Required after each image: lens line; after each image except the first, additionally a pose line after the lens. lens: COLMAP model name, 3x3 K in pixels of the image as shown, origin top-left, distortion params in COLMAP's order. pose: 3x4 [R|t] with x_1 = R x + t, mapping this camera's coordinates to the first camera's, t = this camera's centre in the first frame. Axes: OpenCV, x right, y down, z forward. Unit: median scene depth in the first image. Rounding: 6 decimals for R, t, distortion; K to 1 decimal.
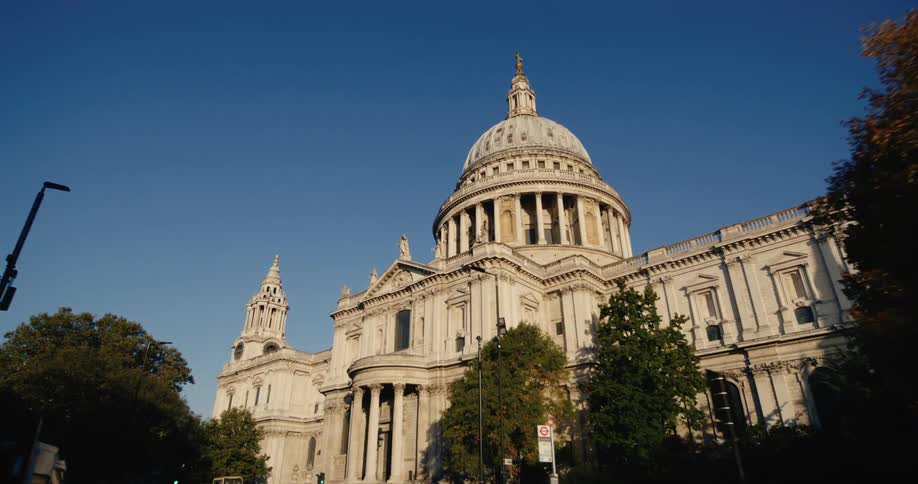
lens RADIAL K [[524.7, 0, 459.0], [0, 524.7, 242.0], [0, 0, 1]] dist [-0.001525, 0.000283]
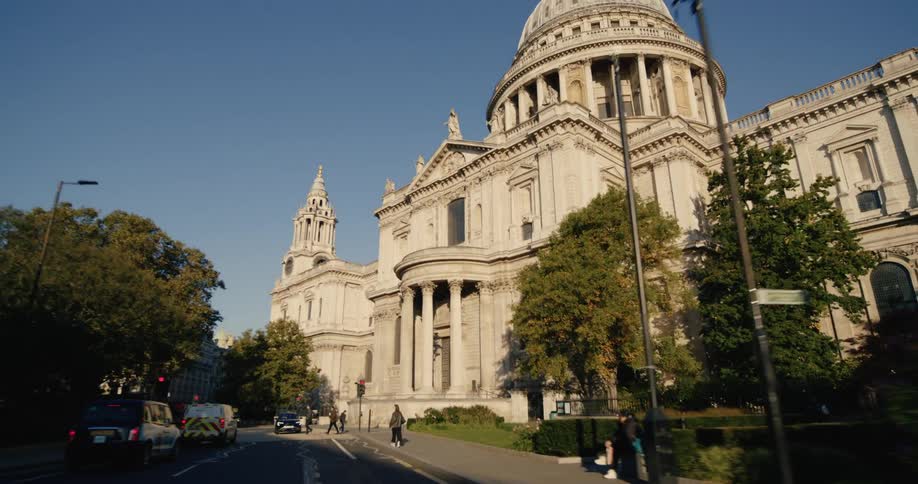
lens RADIAL K [[510.0, 0, 459.0], [0, 510.0, 242.0], [0, 0, 1]] dist [0.000987, 0.001148]
pose [[0.993701, -0.037694, -0.105534, -0.019078], [0.051345, 0.990212, 0.129785, 0.097008], [0.099609, -0.134386, 0.985910, 0.195856]]
